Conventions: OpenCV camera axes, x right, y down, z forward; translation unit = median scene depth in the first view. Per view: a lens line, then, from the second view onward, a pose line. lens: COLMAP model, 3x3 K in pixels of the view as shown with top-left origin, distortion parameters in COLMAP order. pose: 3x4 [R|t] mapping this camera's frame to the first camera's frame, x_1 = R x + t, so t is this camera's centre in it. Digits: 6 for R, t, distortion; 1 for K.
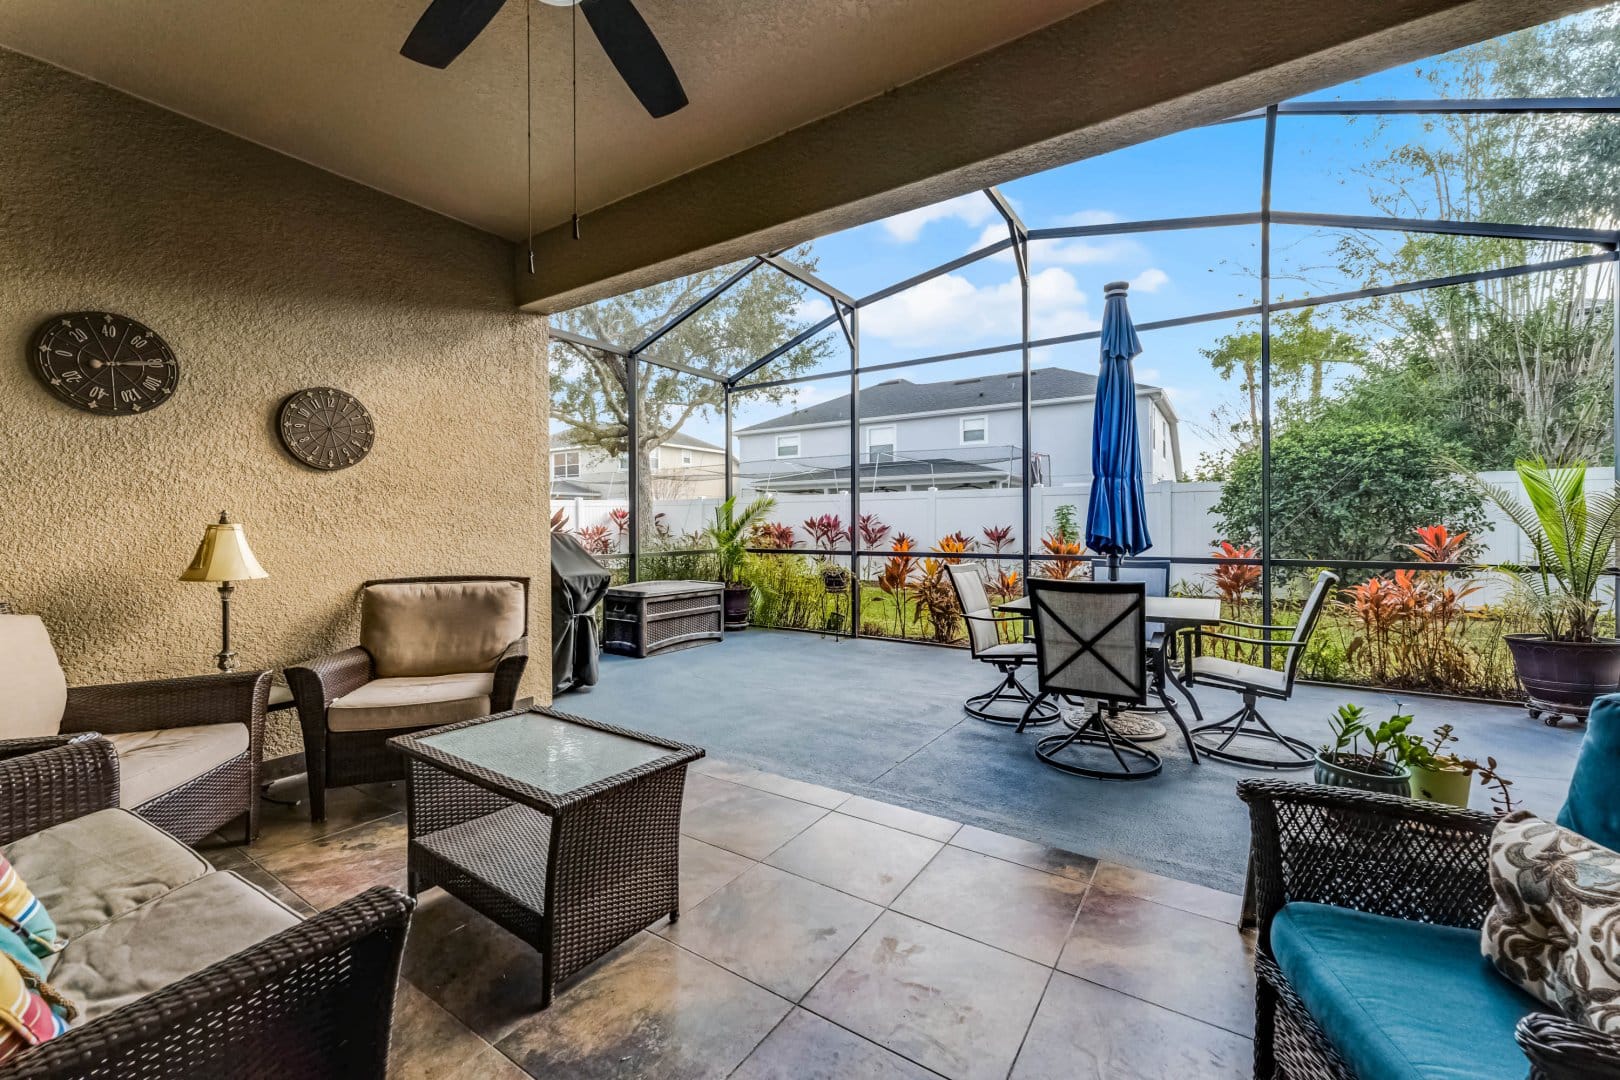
lens RADIAL K [[649.9, 0, 810.0], [0, 649.9, 540.0], [0, 0, 1]] dist [0.001824, 0.000143]
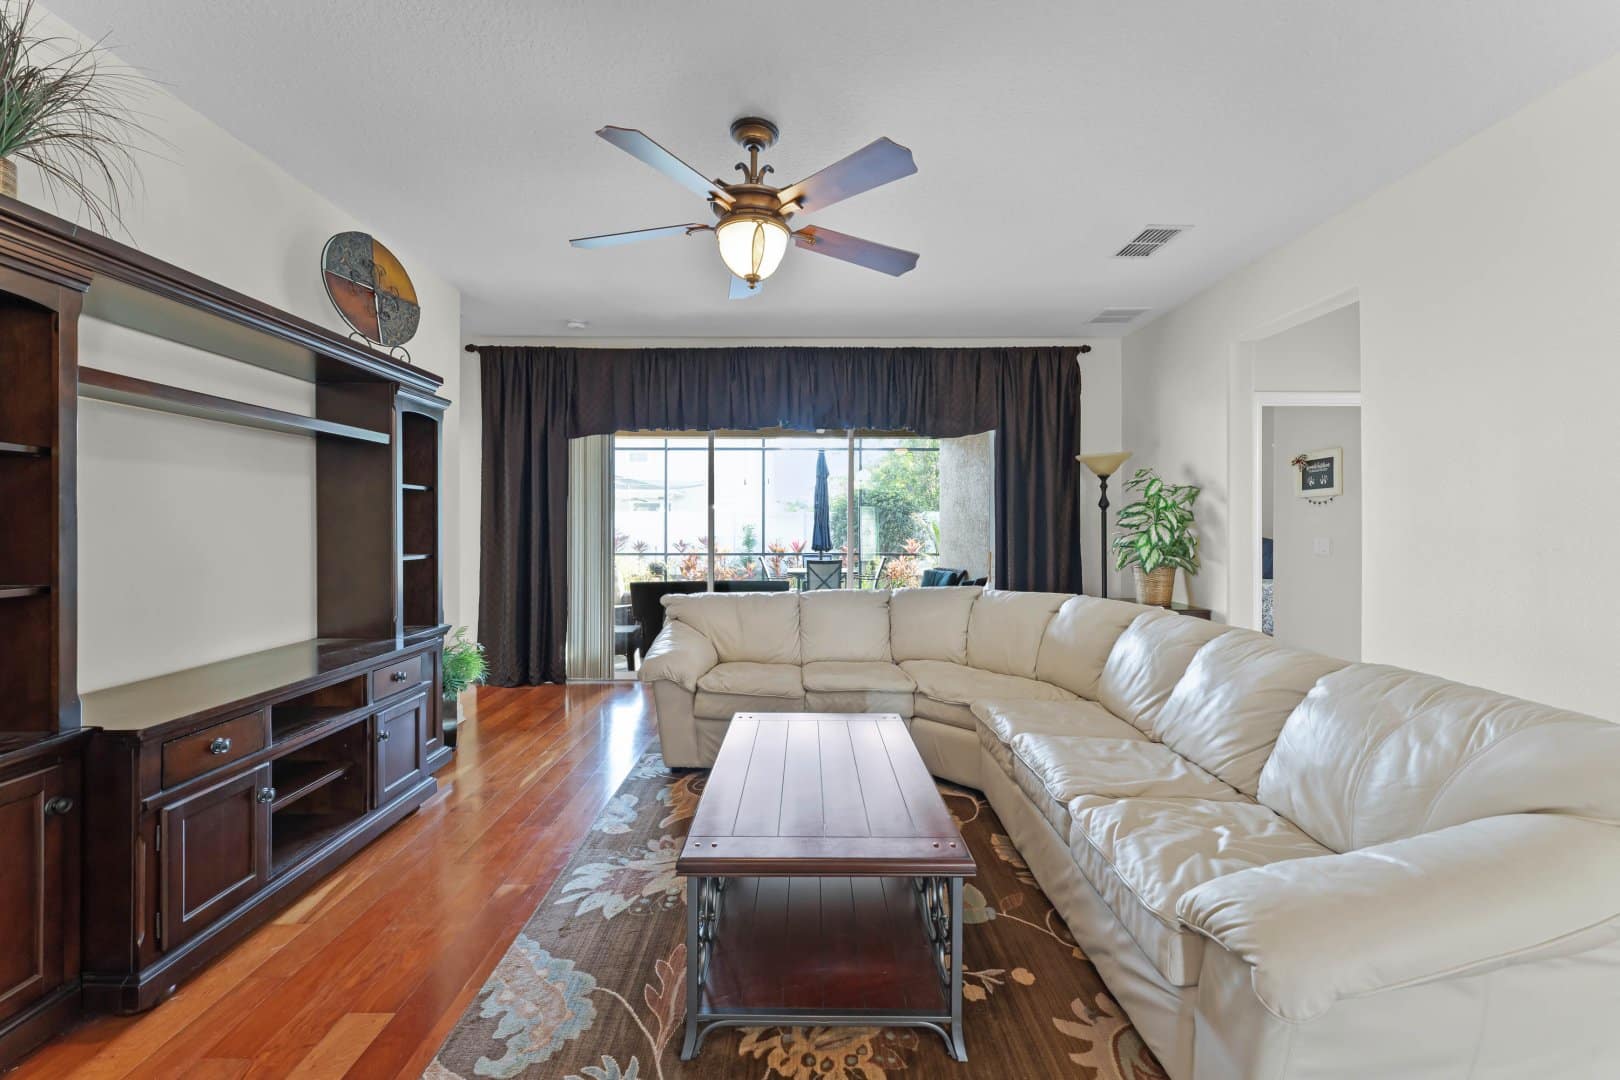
lens RADIAL K [[649.9, 0, 810.0], [0, 649.9, 540.0], [0, 0, 1]] dist [0.001824, 0.000143]
pose [[0.821910, -0.006826, 0.569576, -0.685818], [0.008529, 0.999964, -0.000323, -0.015540], [-0.569553, 0.005124, 0.821939, -0.729008]]
